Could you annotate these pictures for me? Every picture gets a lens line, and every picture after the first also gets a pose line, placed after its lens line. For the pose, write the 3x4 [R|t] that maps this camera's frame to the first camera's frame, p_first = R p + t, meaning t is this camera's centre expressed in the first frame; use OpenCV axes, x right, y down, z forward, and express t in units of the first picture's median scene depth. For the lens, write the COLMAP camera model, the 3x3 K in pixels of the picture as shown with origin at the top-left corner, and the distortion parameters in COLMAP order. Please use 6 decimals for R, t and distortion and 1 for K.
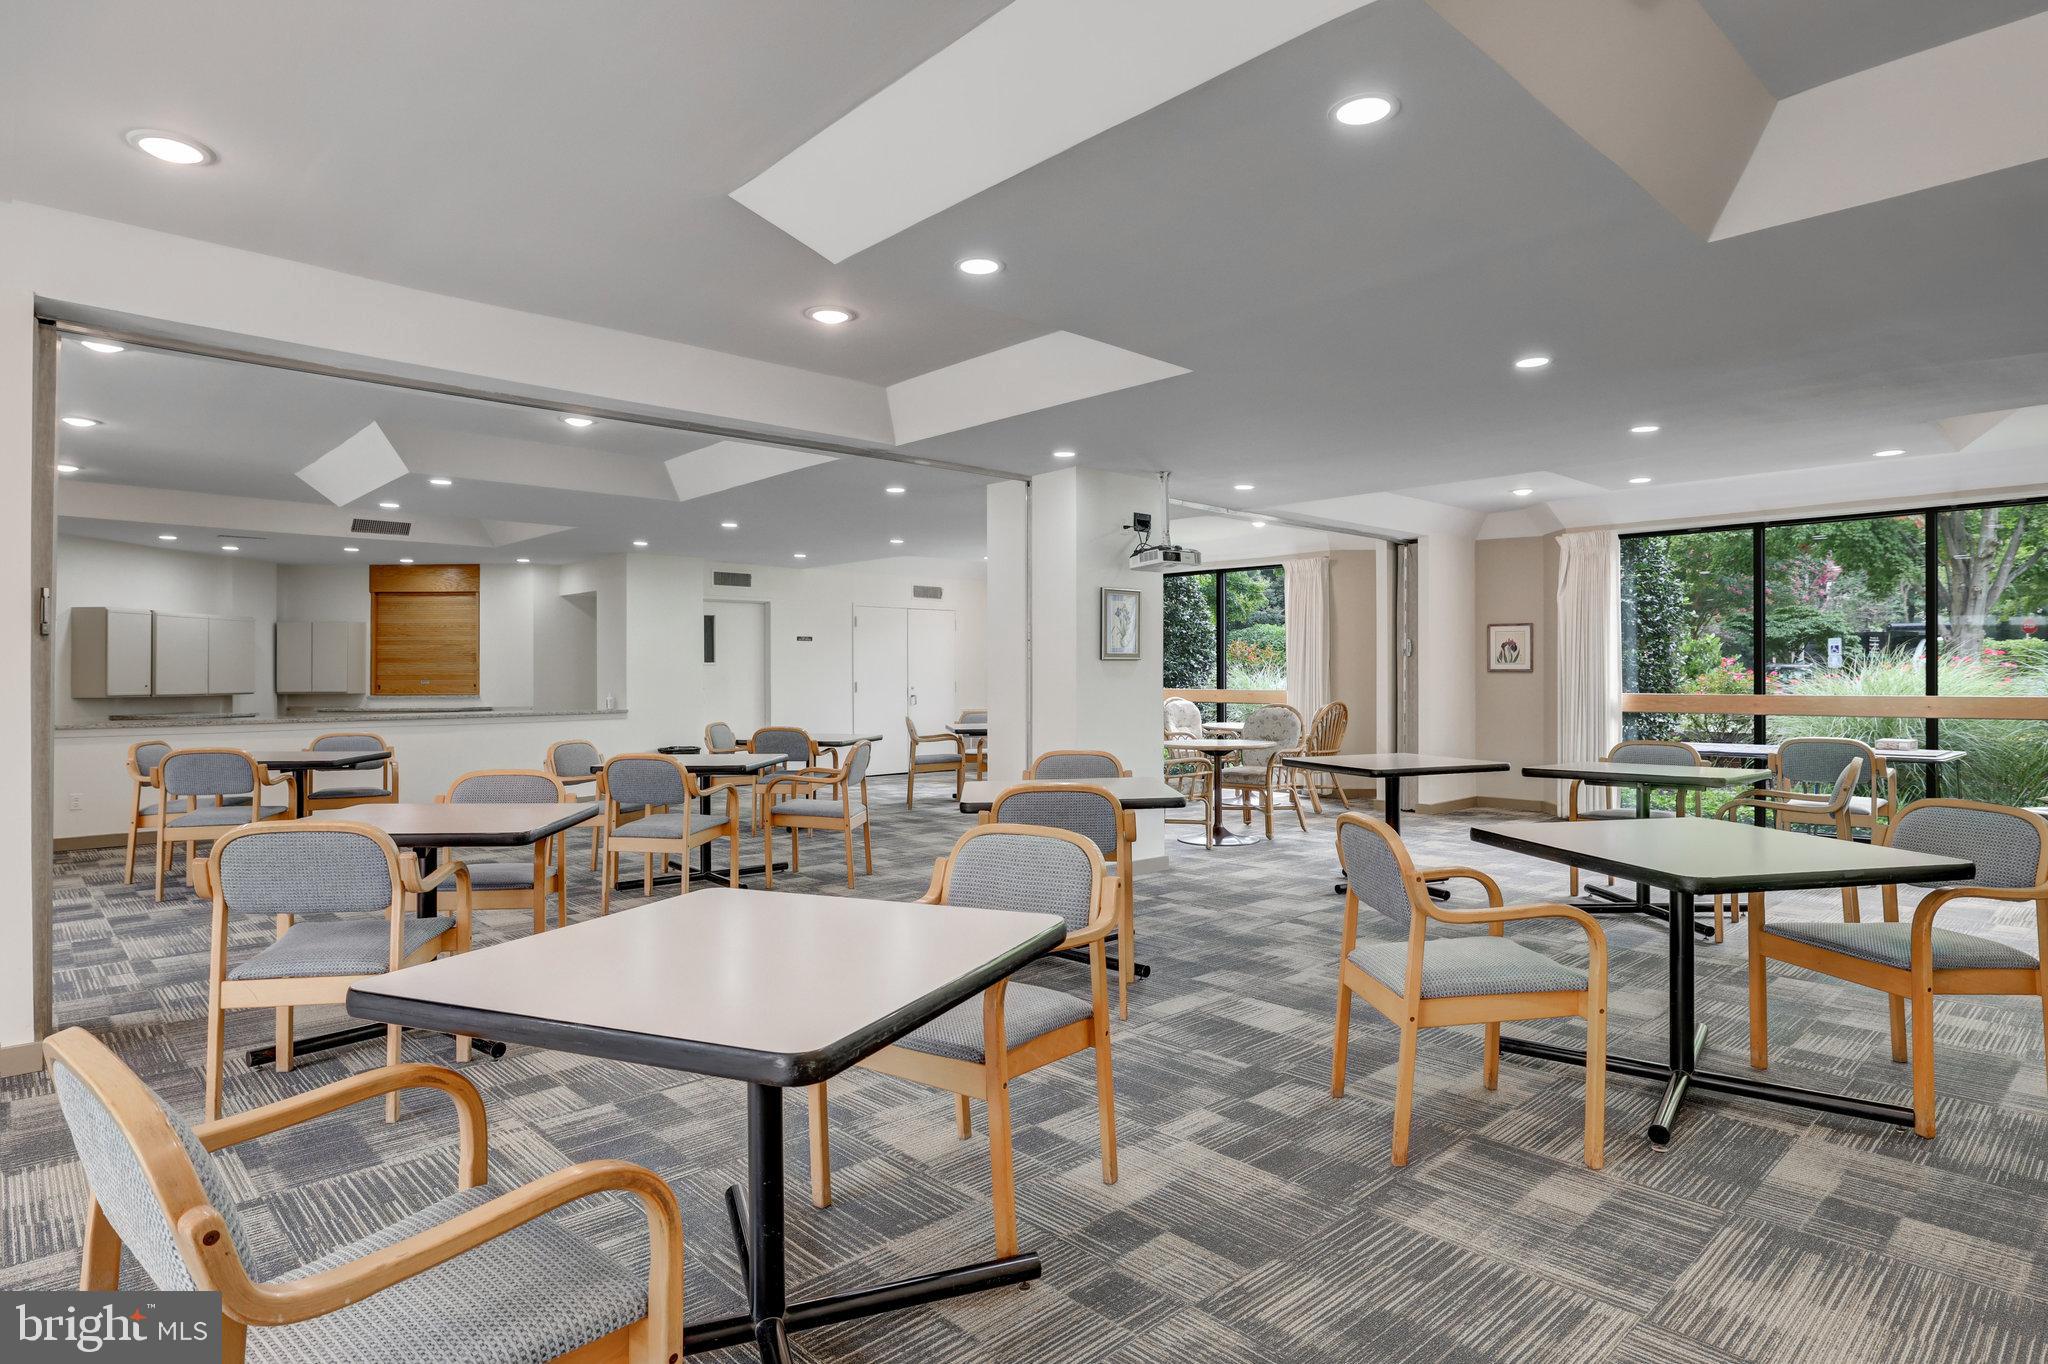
lens RADIAL K [[1109.7, 0, 1024.0], [0, 1109.7, 682.0], [0, 0, 1]] dist [0.002750, 0.000120]
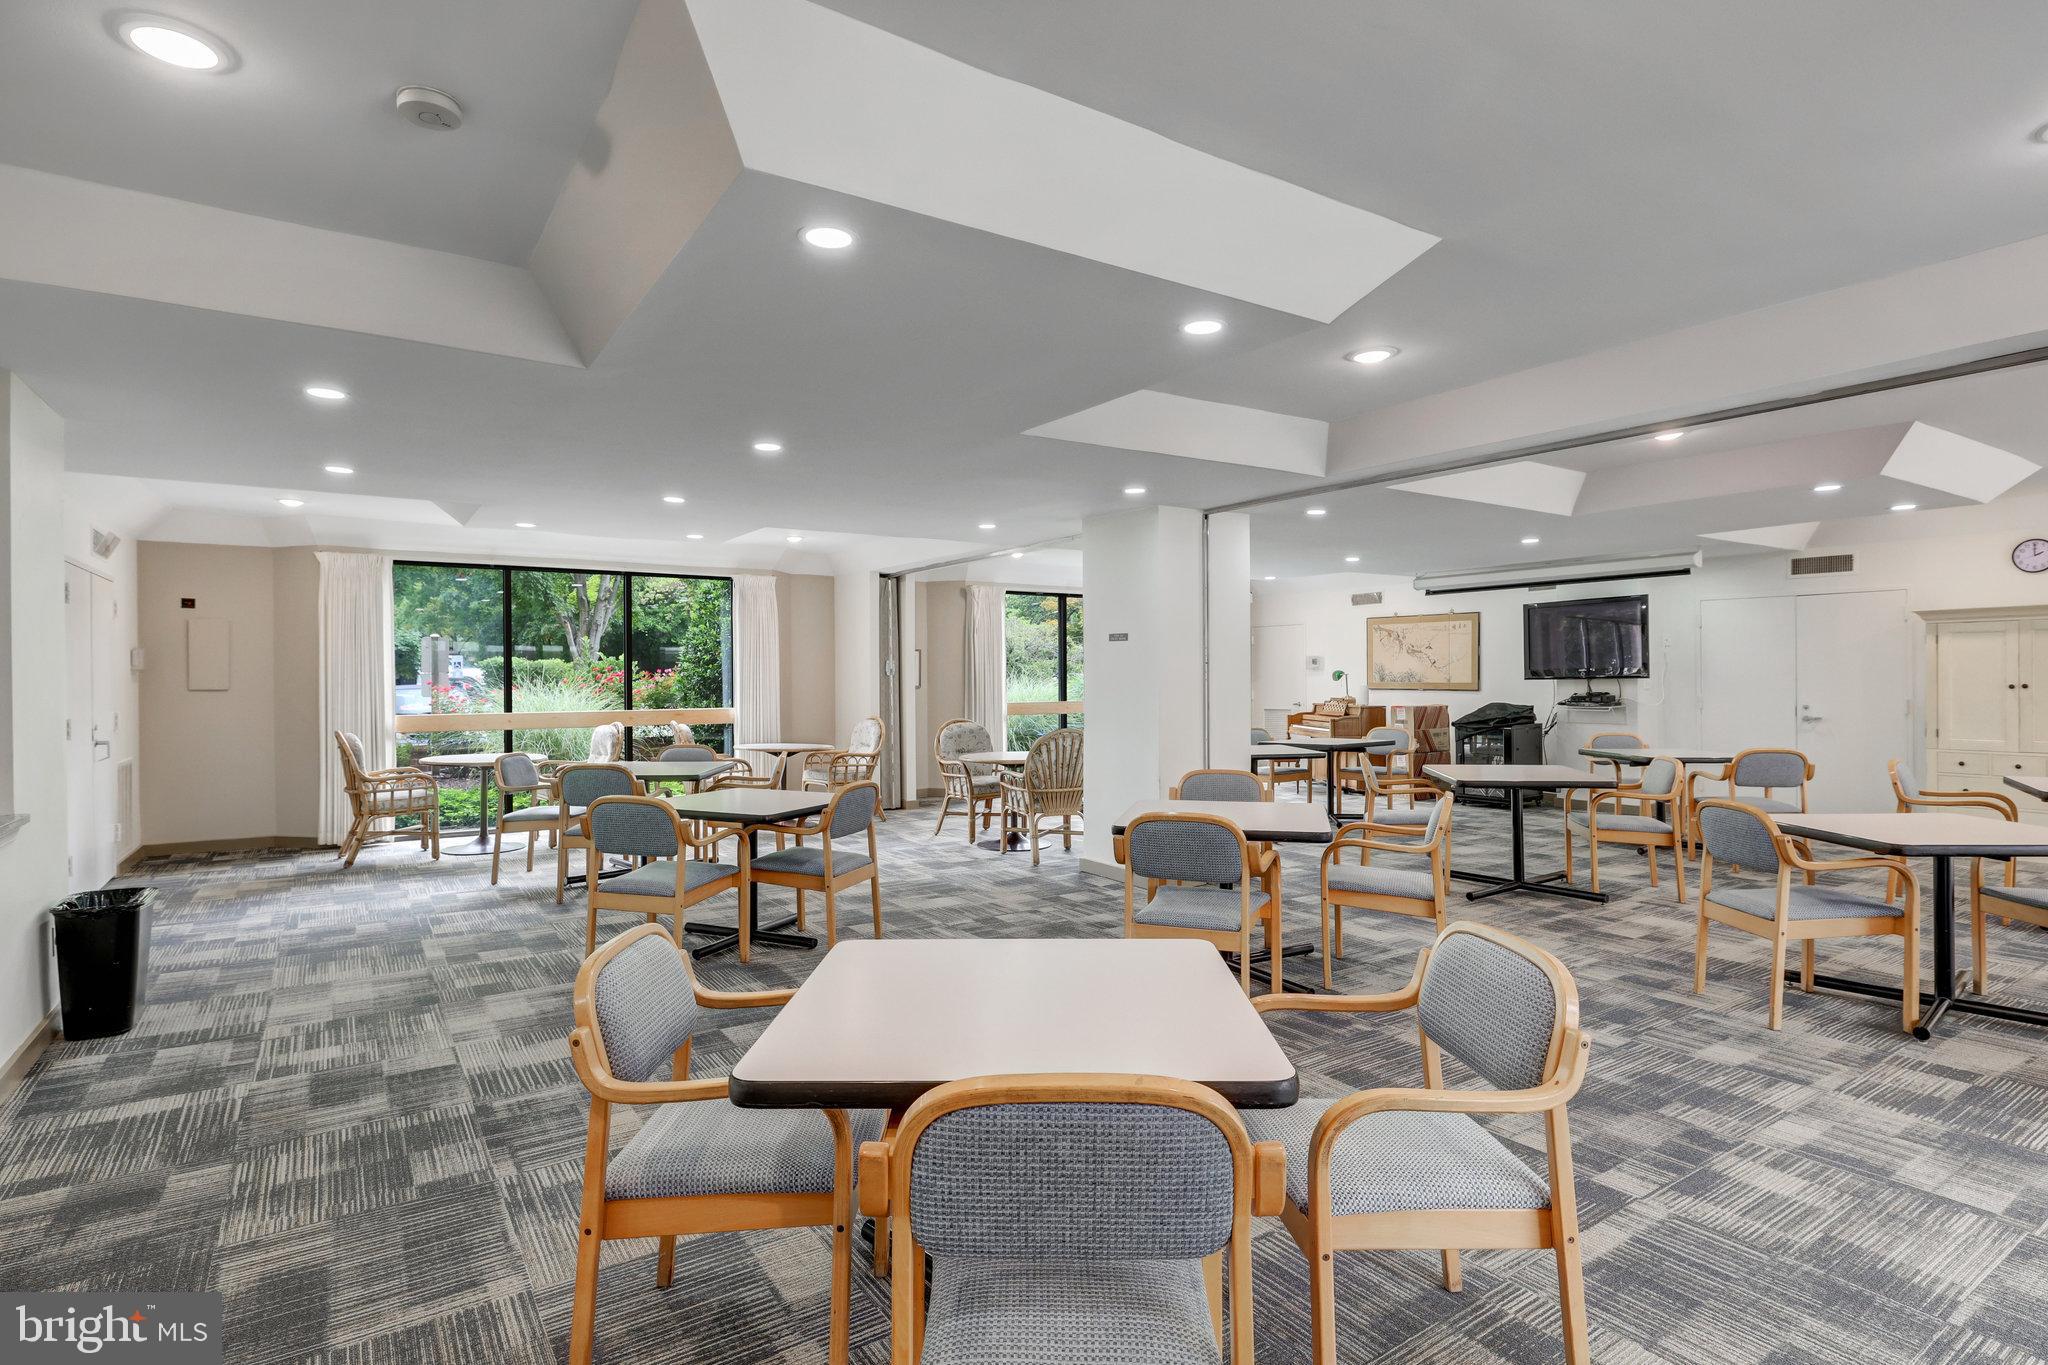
lens RADIAL K [[1065.7, 0, 1024.0], [0, 1065.7, 682.5], [0, 0, 1]] dist [-0.110405, 0.000023]
pose [[0.179121, 0.001936, 0.983825, -0.653101], [0.019377, 0.999797, -0.005496, -0.011606], [-0.983636, 0.020048, 0.179047, 0.653505]]
